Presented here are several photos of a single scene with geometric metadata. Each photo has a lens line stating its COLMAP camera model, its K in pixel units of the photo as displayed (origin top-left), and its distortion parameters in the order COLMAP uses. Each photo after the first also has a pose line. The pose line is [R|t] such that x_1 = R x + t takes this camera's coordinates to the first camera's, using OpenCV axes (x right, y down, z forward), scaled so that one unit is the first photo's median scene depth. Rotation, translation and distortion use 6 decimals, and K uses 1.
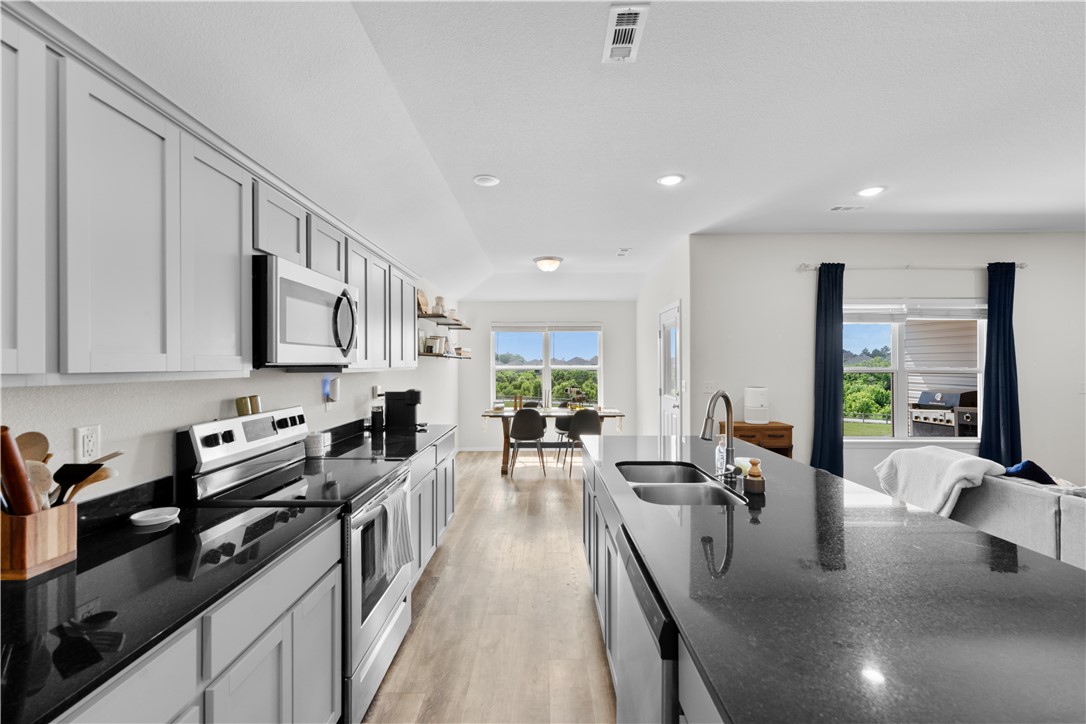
lens RADIAL K [[450.5, 0, 542.0], [0, 450.5, 362.3], [0, 0, 1]] dist [0.002101, 0.000263]
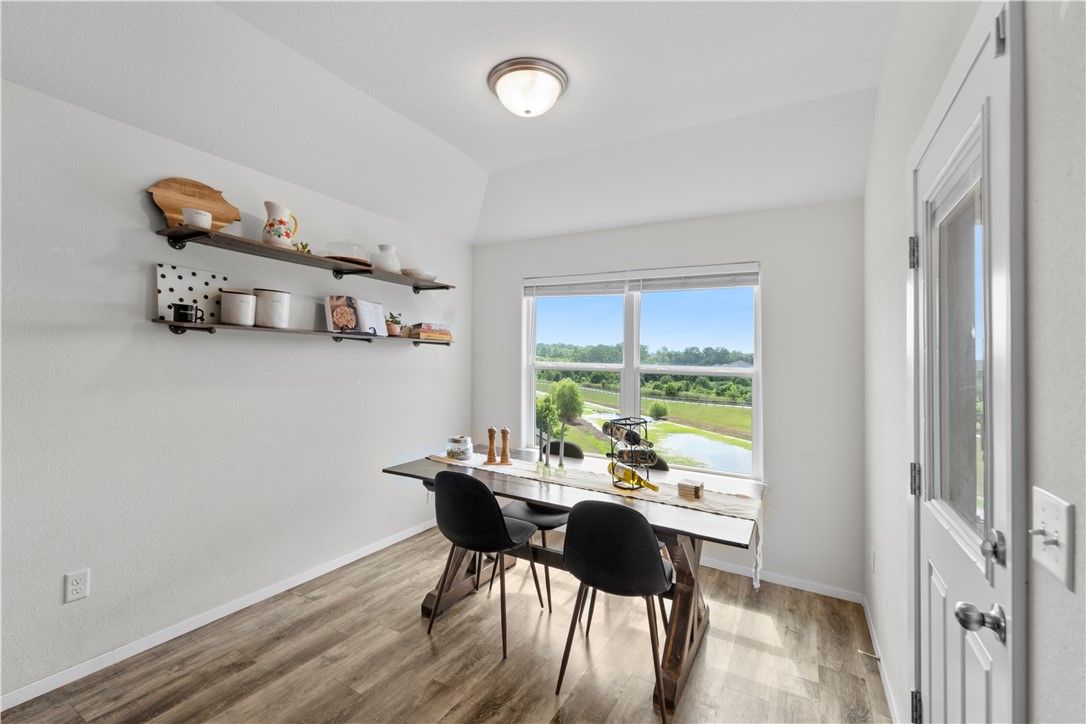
lens RADIAL K [[468.8, 0, 517.7], [0, 468.8, 346.3], [0, 0, 1]] dist [-0.016723, -0.000012]
pose [[0.852741, 0.011322, -0.522211, 0.340957], [-0.026599, 0.999409, -0.021767, 0.004583], [0.521656, 0.032451, 0.852539, 1.090580]]
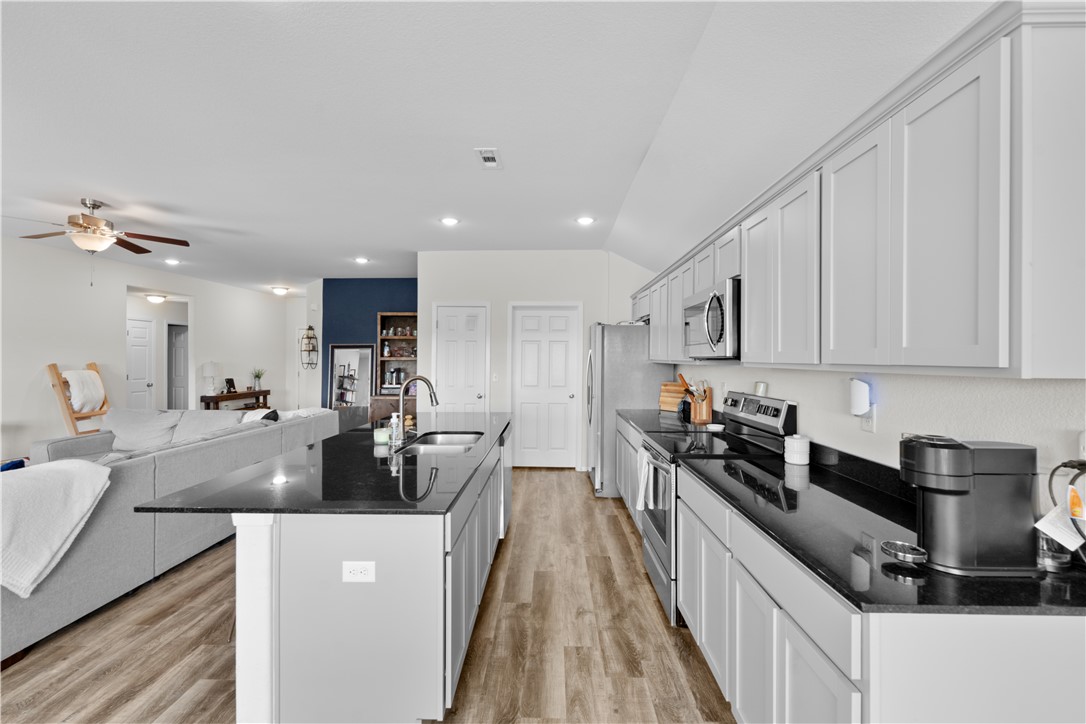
lens RADIAL K [[444.5, 0, 540.9], [0, 444.5, 356.1], [0, 0, 1]] dist [0.001114, 0.000160]
pose [[-0.999792, -0.000006, 0.020396, -0.020301], [-0.000183, 0.999962, -0.008716, 0.005980], [-0.020395, -0.008718, -0.999754, 1.316931]]
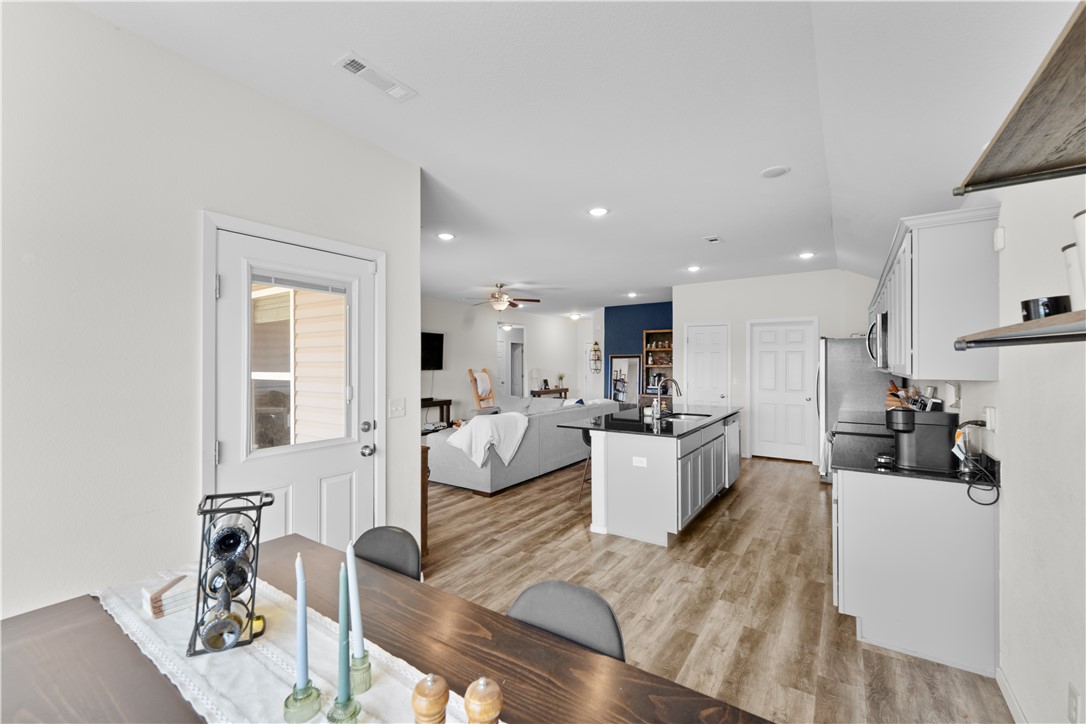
lens RADIAL K [[448.1, 0, 541.4], [0, 448.1, 356.7], [0, 0, 1]] dist [0.003923, 0.000140]
pose [[-0.829470, 0.010106, 0.558460, -0.217389], [-0.001105, 0.999805, -0.019734, -0.001022], [-0.558551, -0.016986, -0.829296, 1.852184]]
